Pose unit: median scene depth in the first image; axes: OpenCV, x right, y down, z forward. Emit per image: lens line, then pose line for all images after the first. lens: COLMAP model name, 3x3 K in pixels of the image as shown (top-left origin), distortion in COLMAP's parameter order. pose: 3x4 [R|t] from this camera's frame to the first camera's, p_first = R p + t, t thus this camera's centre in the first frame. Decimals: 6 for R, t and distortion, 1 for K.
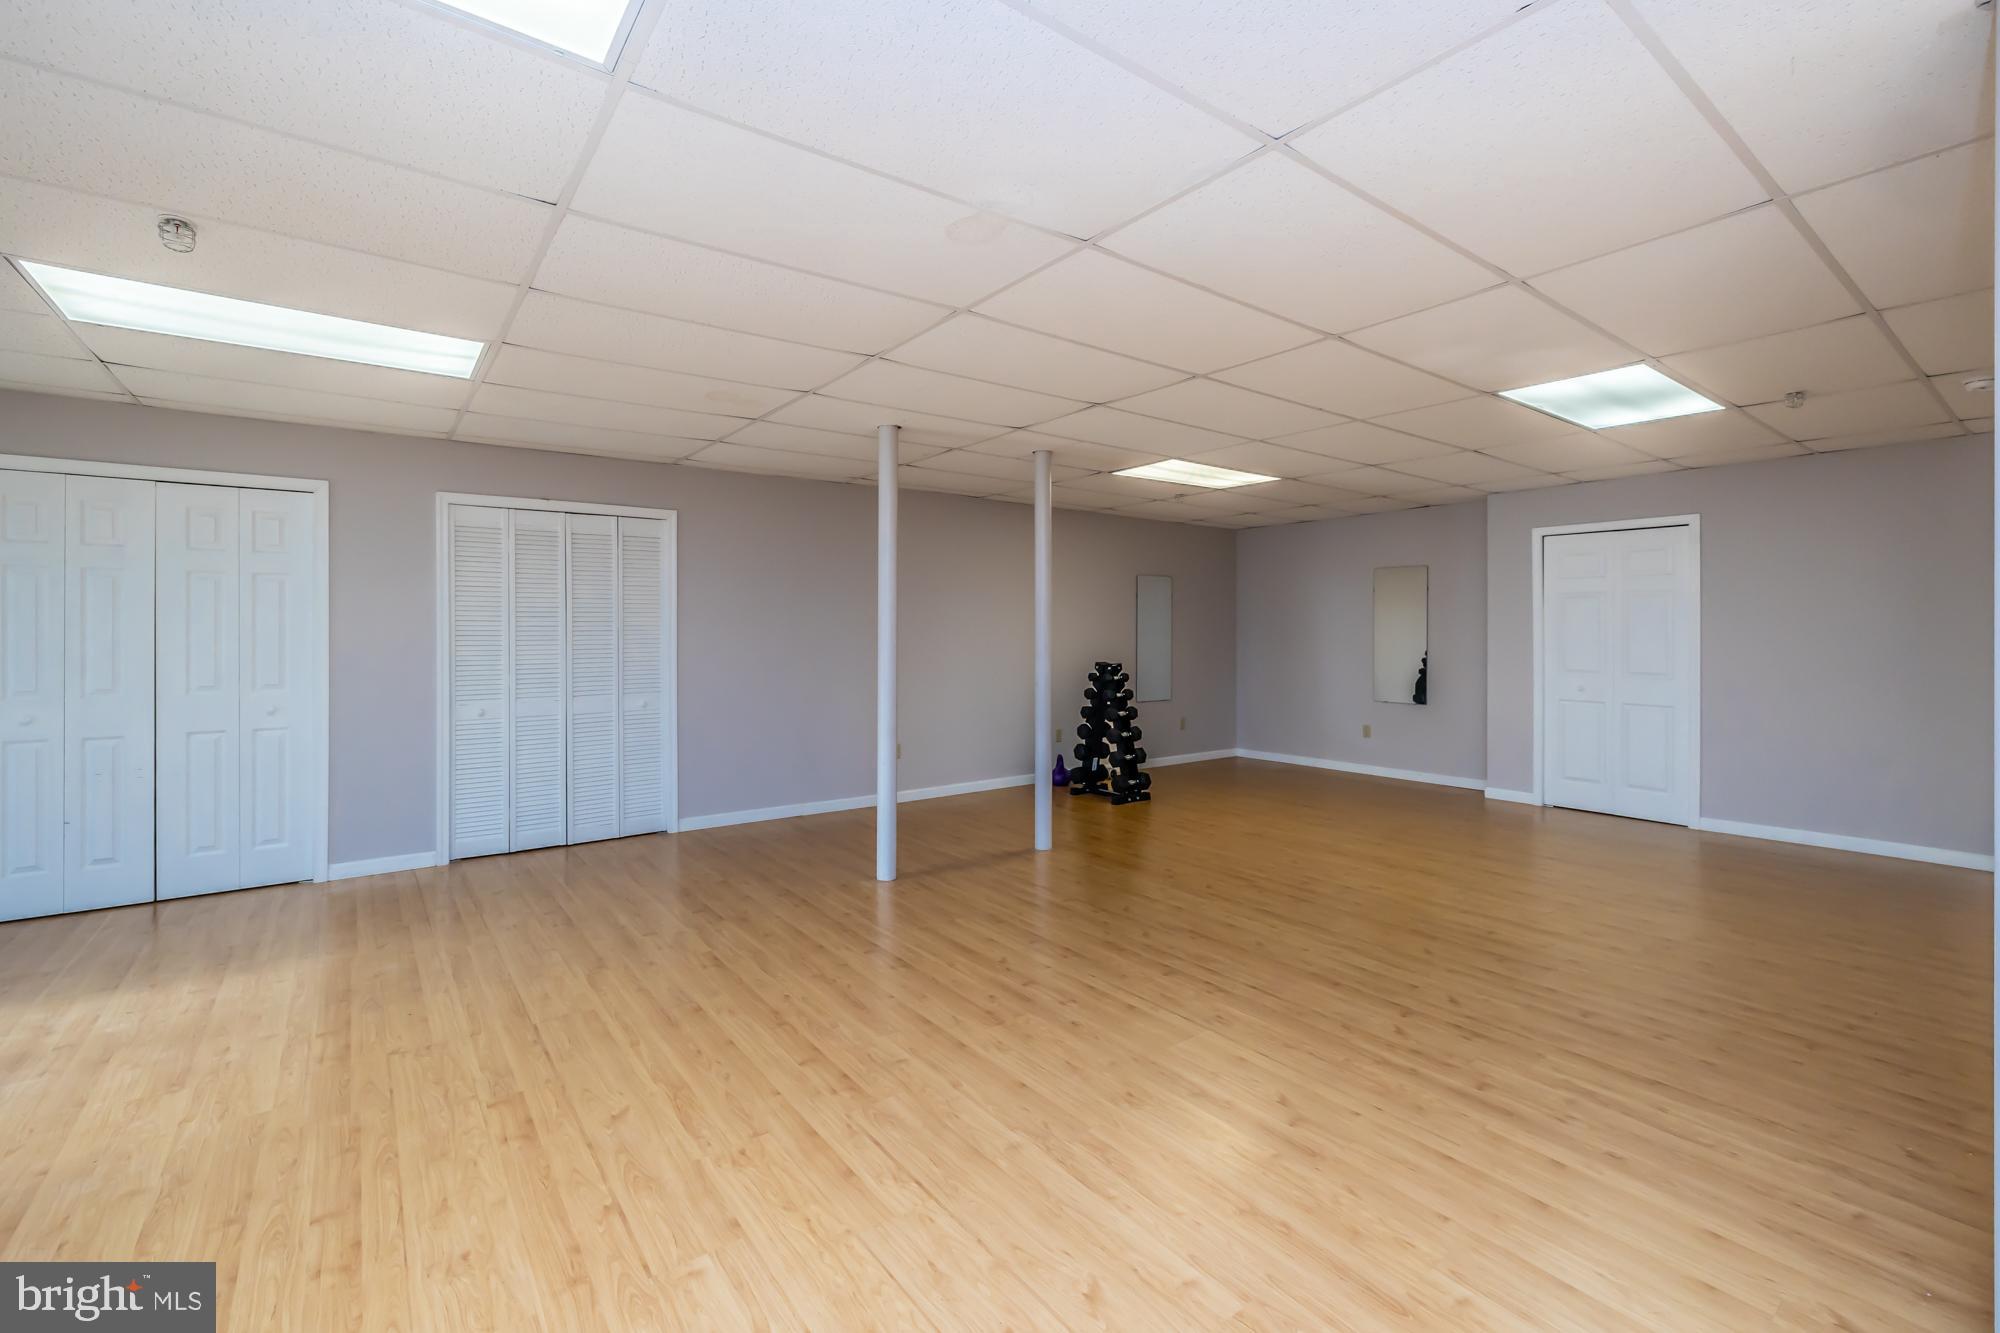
lens RADIAL K [[851.6, 0, 1004.5], [0, 851.6, 626.7], [0, 0, 1]] dist [-0.004011, -0.000523]
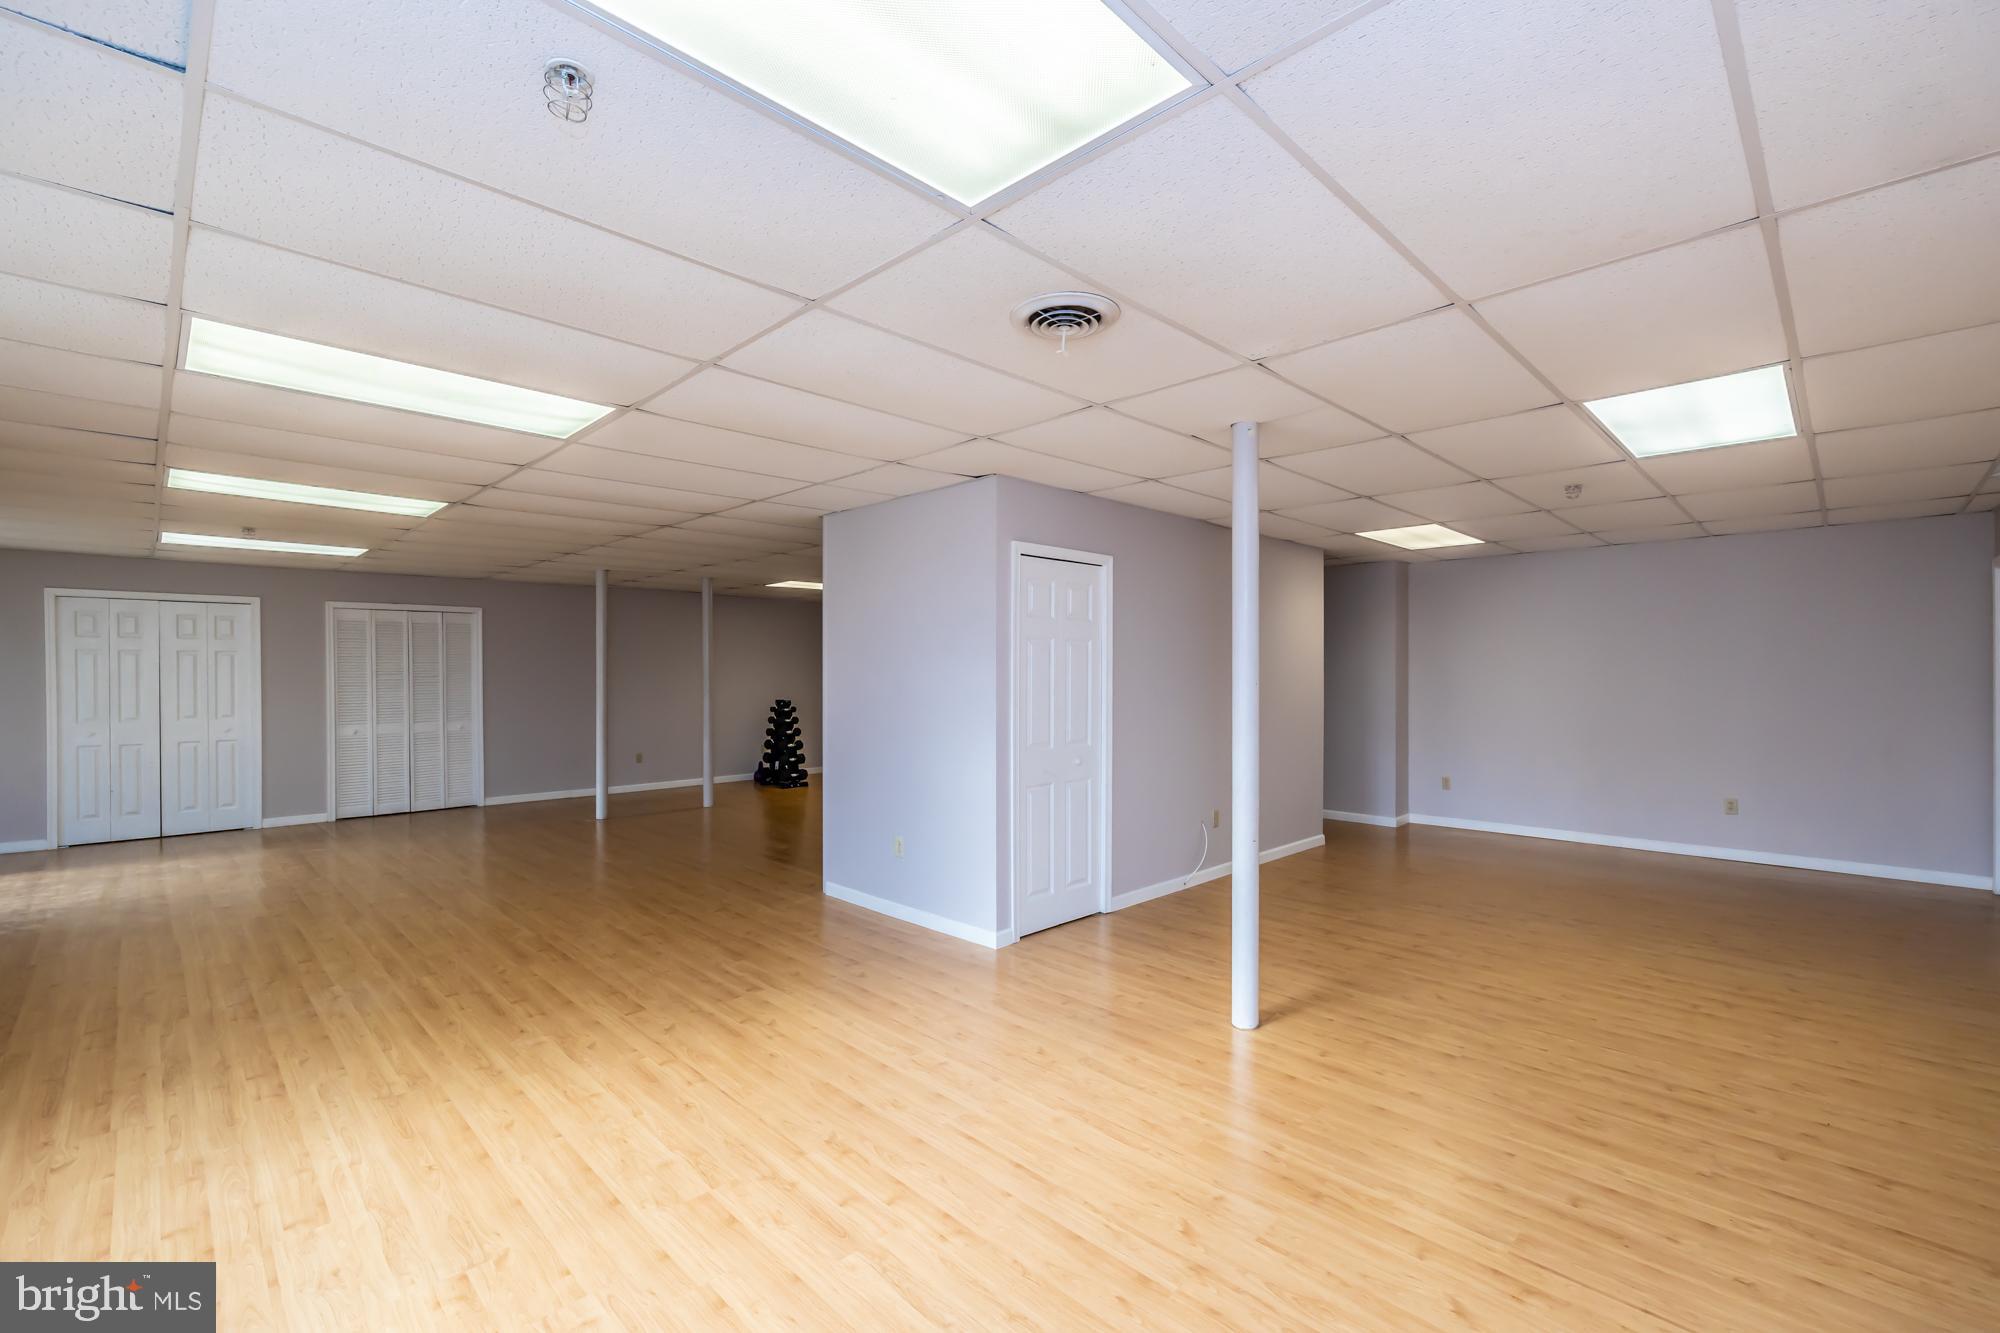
lens RADIAL K [[851.6, 0, 999.3], [0, 851.6, 675.1], [0, 0, 1]] dist [-0.004011, -0.000523]
pose [[0.992303, -0.002812, 0.123802, 0.410136], [0.001544, 0.999945, 0.010339, -0.024554], [-0.123824, -0.010068, 0.992253, -0.766142]]
